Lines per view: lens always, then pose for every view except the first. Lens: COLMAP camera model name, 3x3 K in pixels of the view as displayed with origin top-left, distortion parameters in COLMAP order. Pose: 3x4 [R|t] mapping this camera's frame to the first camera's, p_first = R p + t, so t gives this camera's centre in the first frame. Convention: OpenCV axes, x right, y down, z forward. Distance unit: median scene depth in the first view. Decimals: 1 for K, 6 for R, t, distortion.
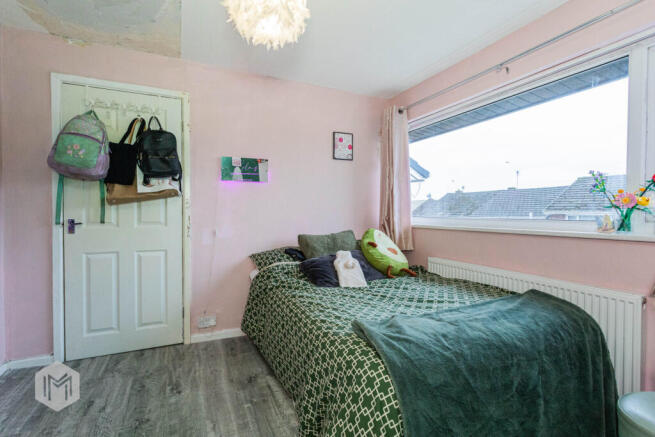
lens RADIAL K [[311.9, 0, 327.2], [0, 311.9, 216.5], [0, 0, 1]] dist [0.002678, 0.000187]
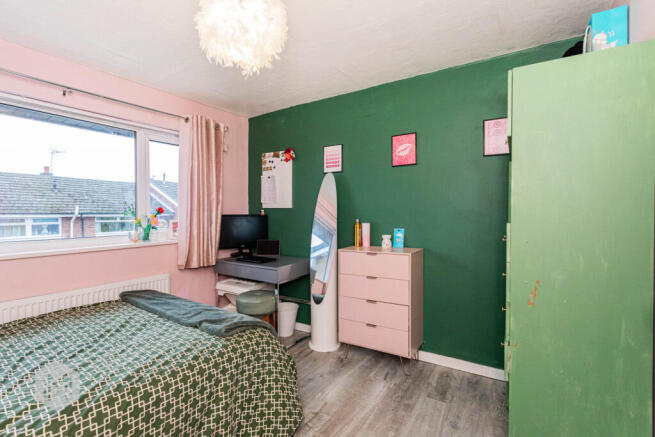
lens RADIAL K [[311.9, 0, 326.7], [0, 311.9, 218.9], [0, 0, 1]] dist [0.002678, 0.000187]
pose [[-0.574885, -0.002305, 0.818231, -0.926475], [0.008862, 0.999920, 0.009043, -0.073799], [-0.818186, 0.012449, -0.574819, 1.133454]]
